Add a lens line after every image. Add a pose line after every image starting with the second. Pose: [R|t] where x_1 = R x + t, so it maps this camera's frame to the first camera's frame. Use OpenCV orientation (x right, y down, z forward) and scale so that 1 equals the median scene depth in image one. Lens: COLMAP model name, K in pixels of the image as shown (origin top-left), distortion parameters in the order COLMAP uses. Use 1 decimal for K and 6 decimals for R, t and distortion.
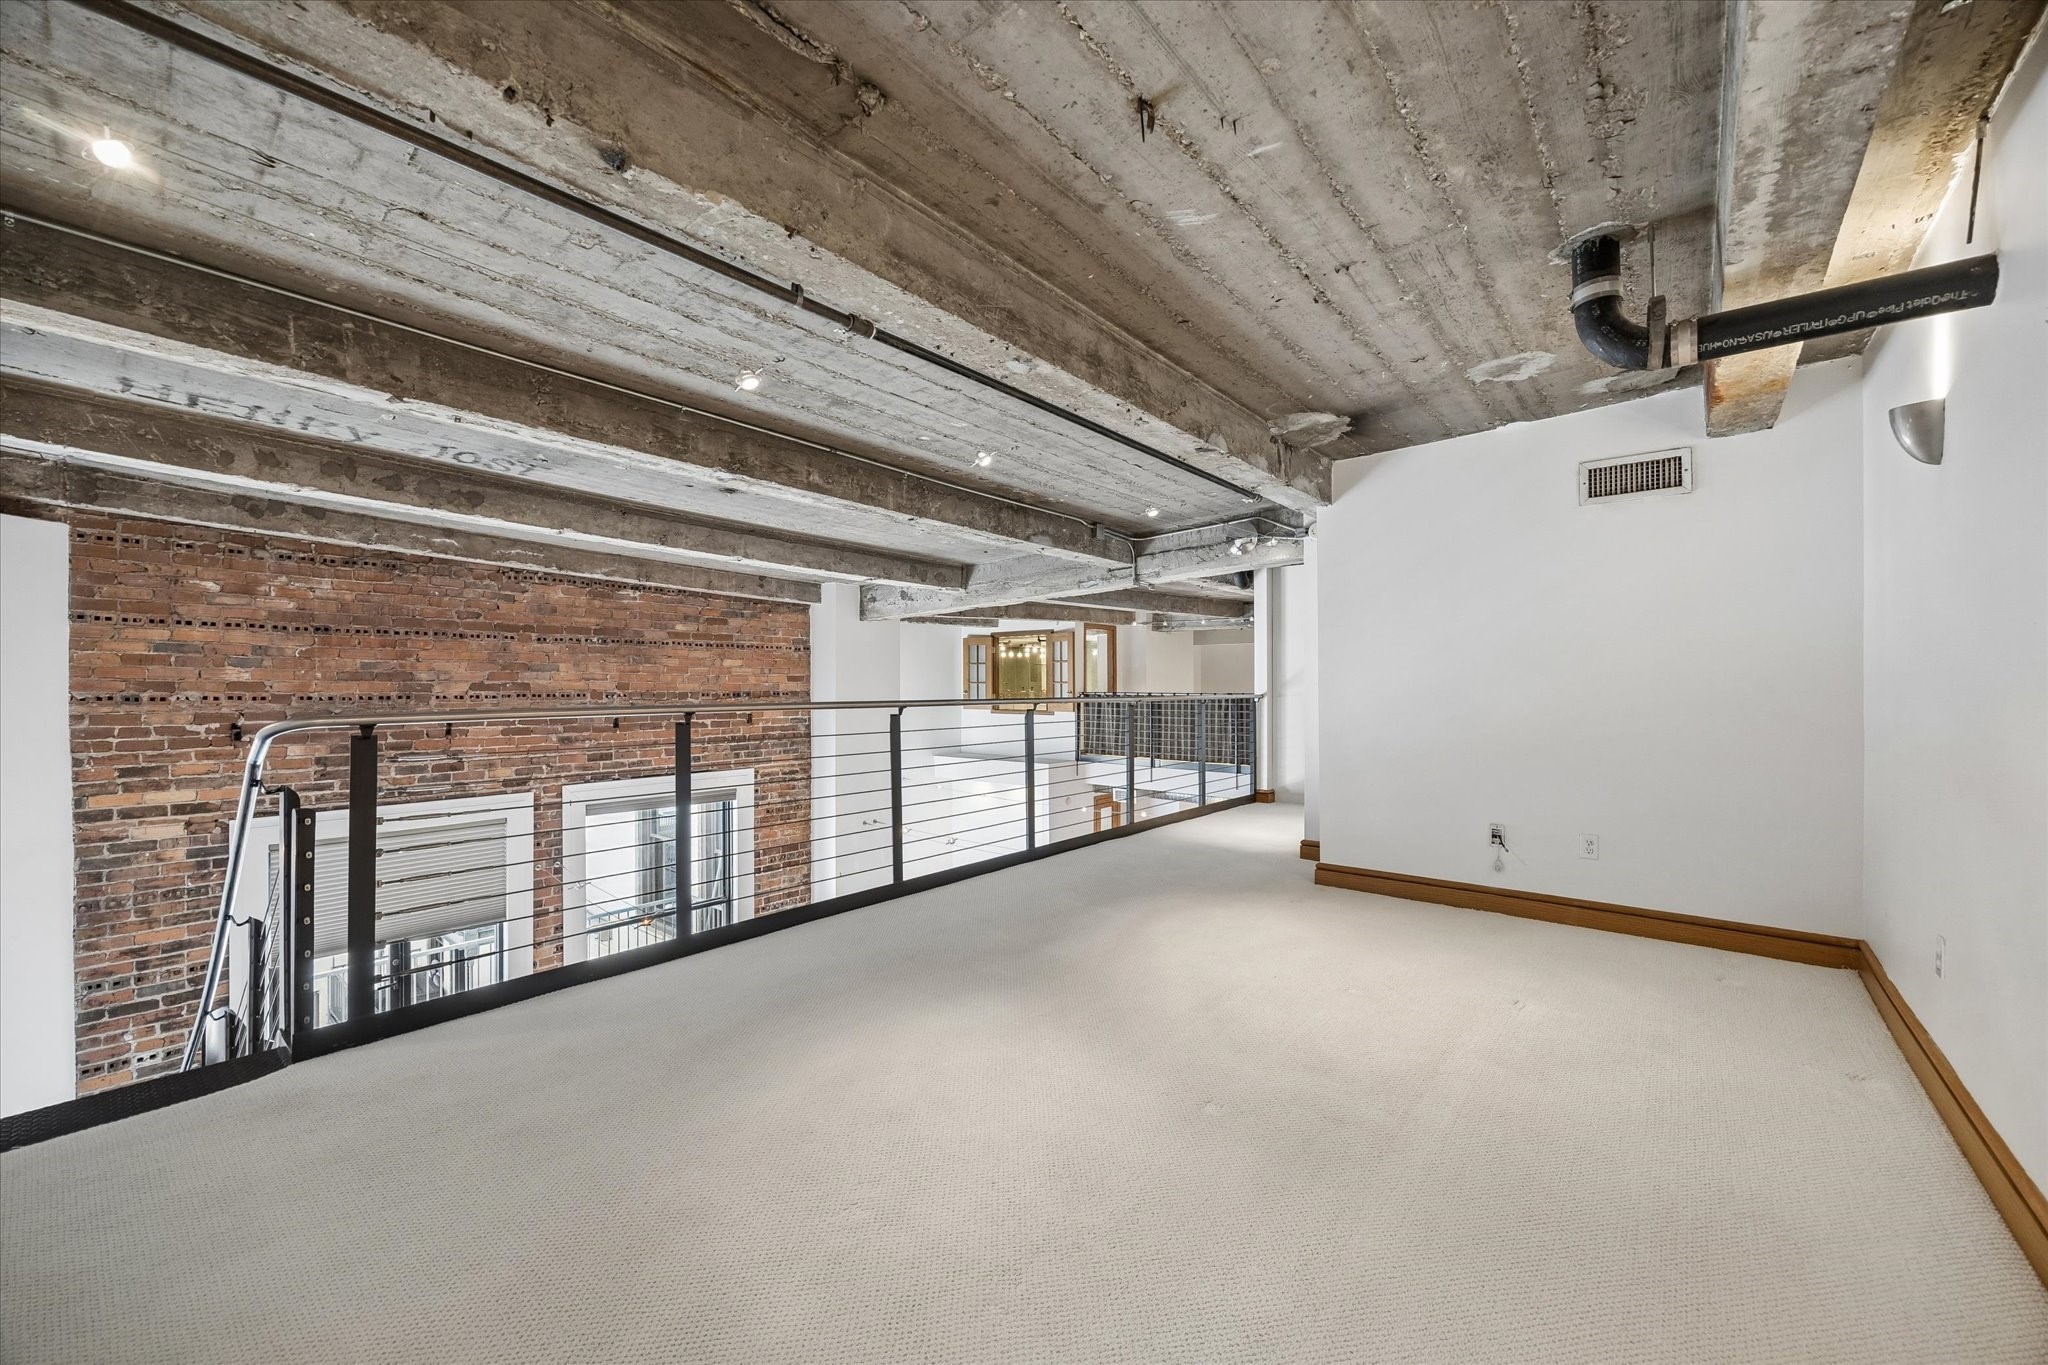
lens RADIAL K [[787.7, 0, 1028.3], [0, 787.7, 679.9], [0, 0, 1]] dist [-0.001045, -0.000455]
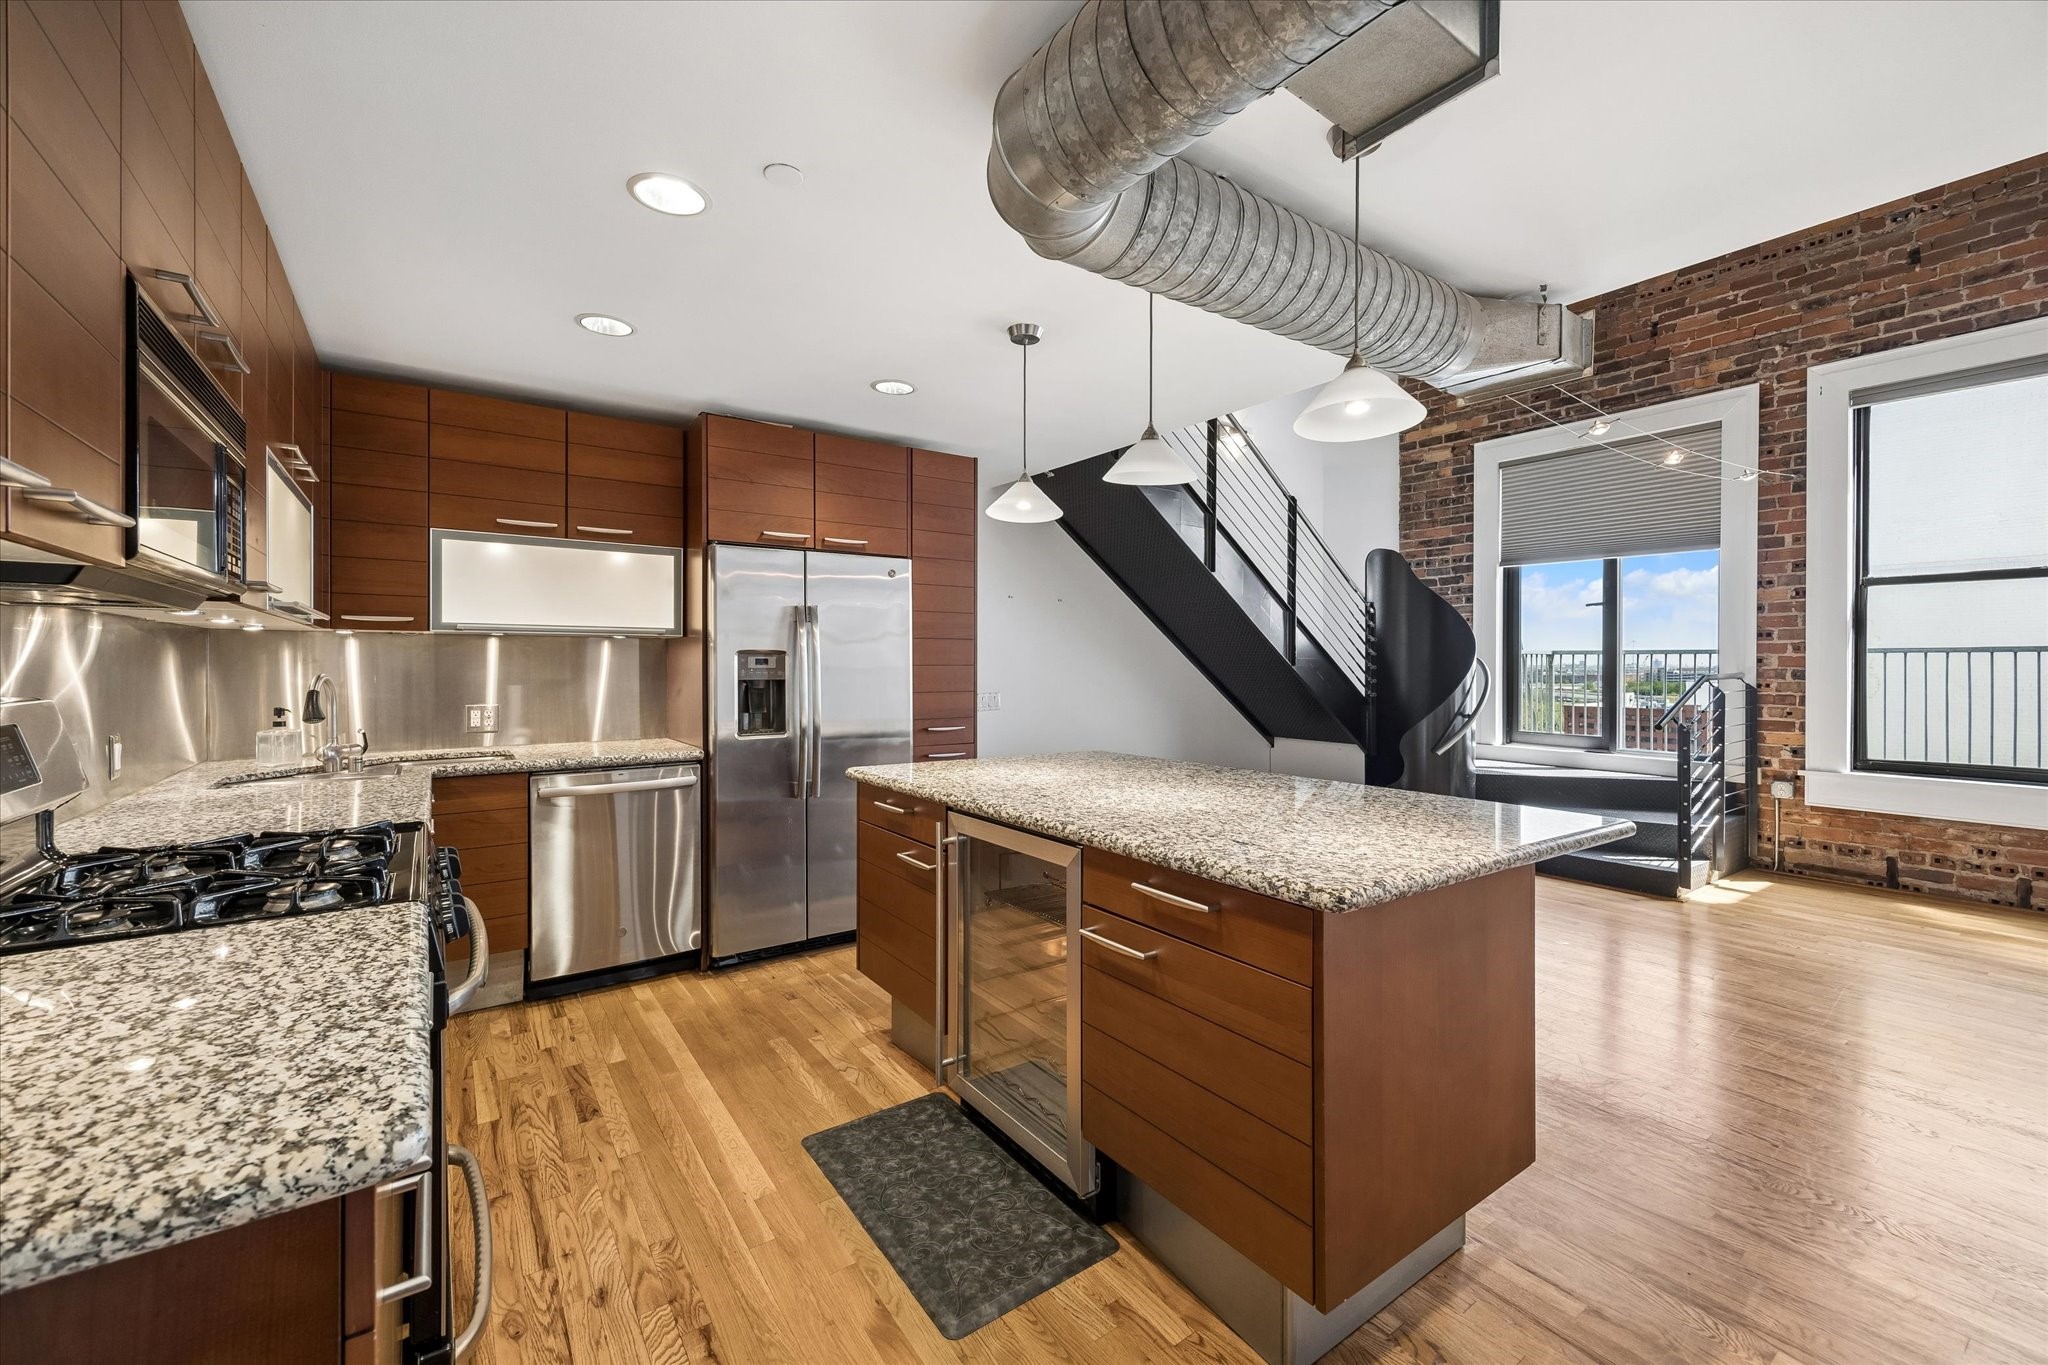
lens RADIAL K [[824.7, 0, 1019.2], [0, 824.7, 668.1], [0, 0, 1]] dist [0.005567, -0.002158]
pose [[-0.268422, 0.009216, -0.963257, 0.340610], [0.003160, 0.999957, 0.008686, 0.404494], [0.963296, -0.000712, -0.268440, 0.511116]]
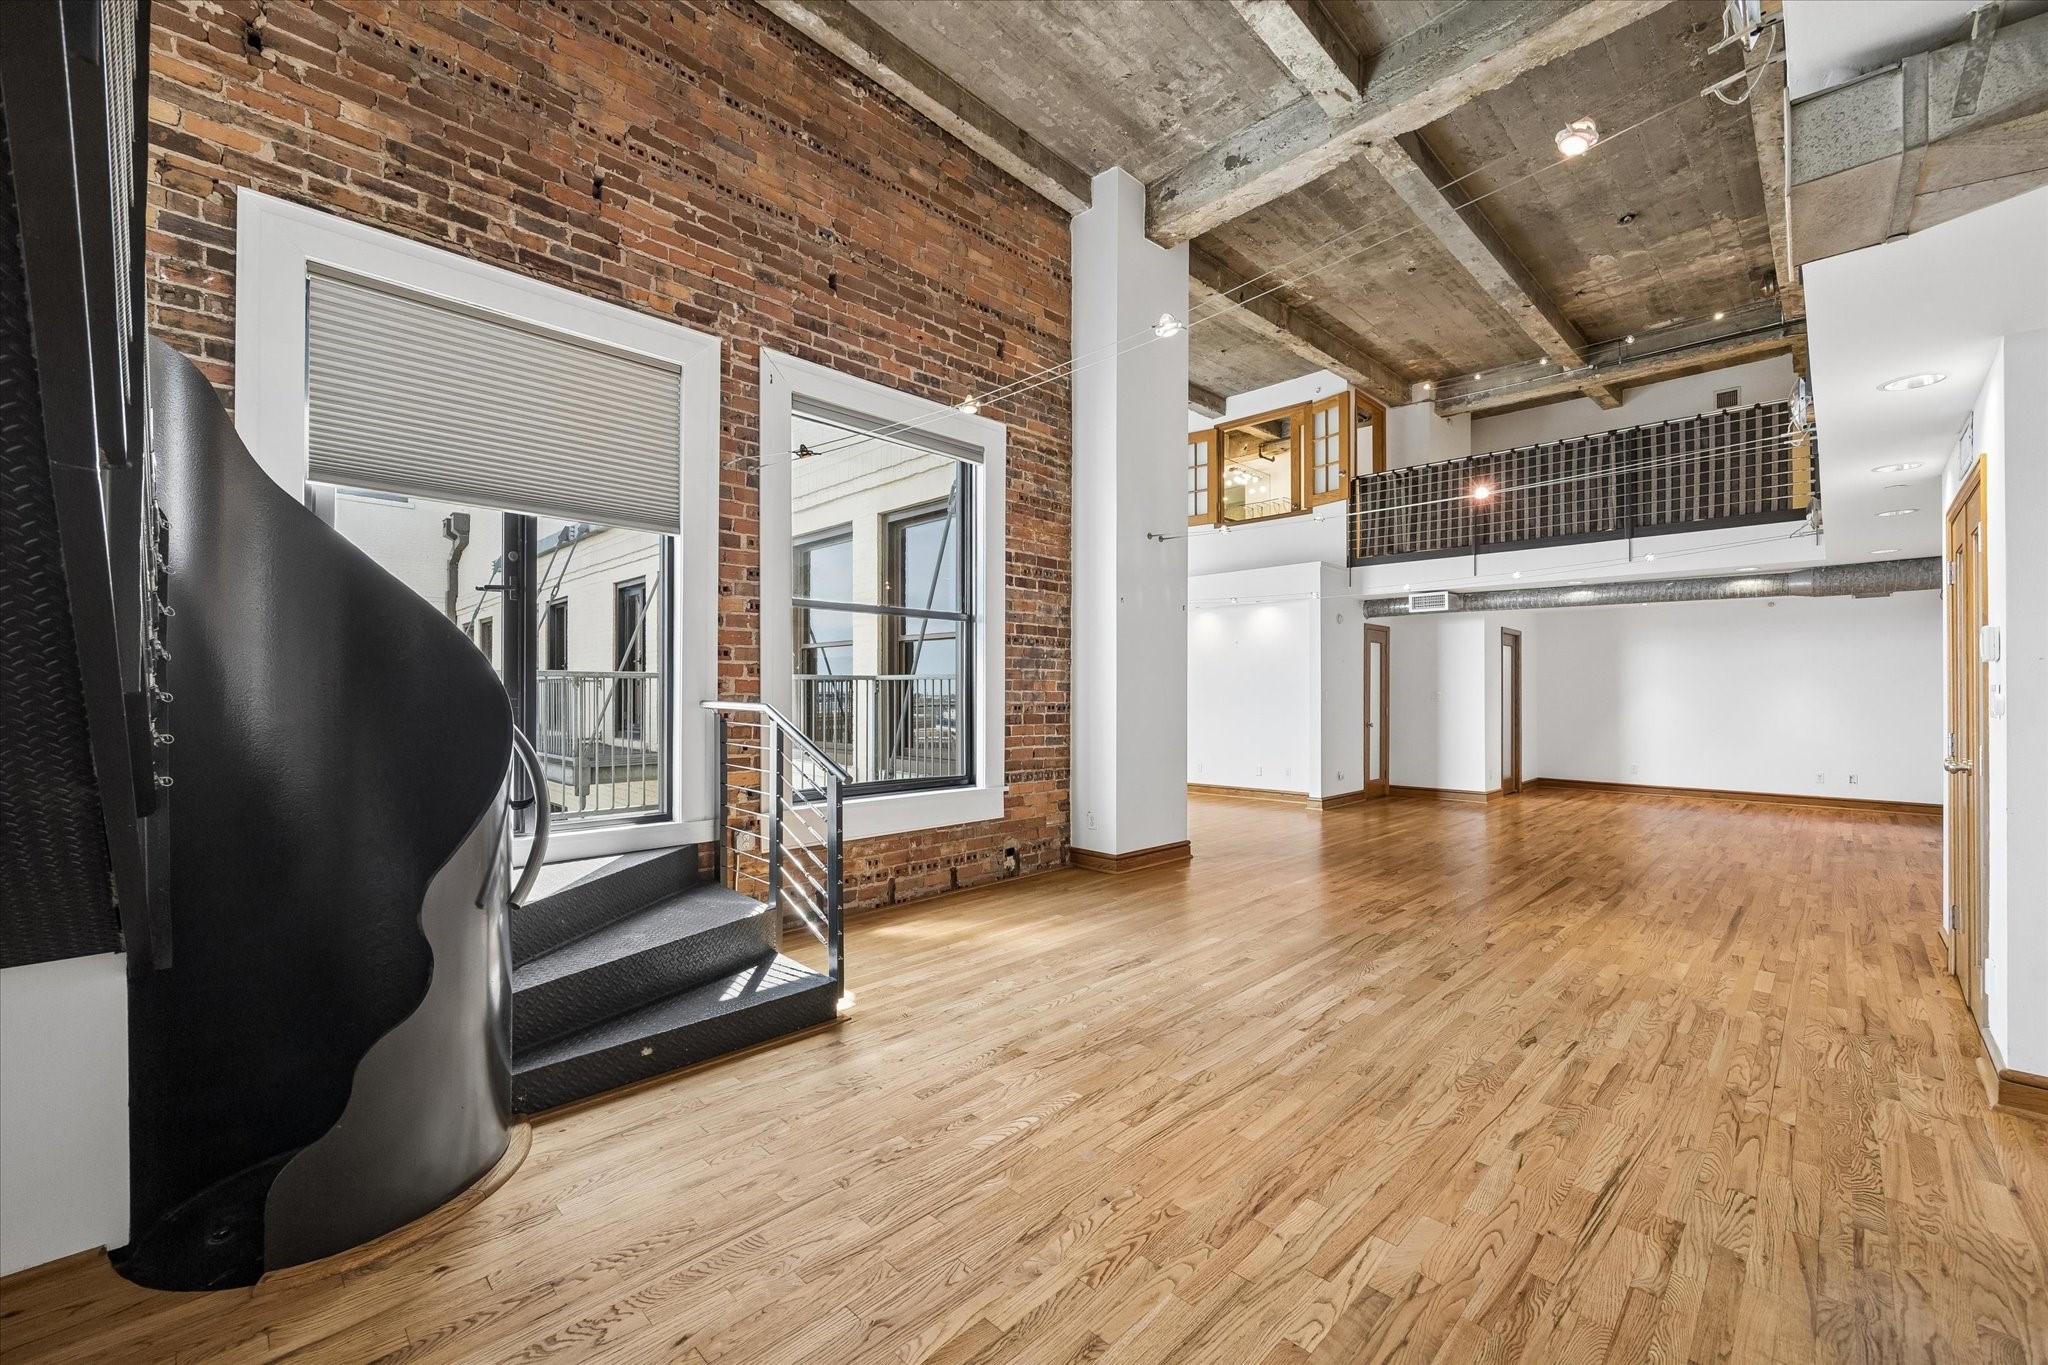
lens RADIAL K [[824.7, 0, 1029.1], [0, 824.7, 683.3], [0, 0, 1]] dist [0.005567, -0.002158]
pose [[0.996354, 0.005817, -0.085119, -0.325327], [-0.006321, 0.999964, -0.005651, 0.407255], [0.085083, 0.006168, 0.996355, 0.371070]]
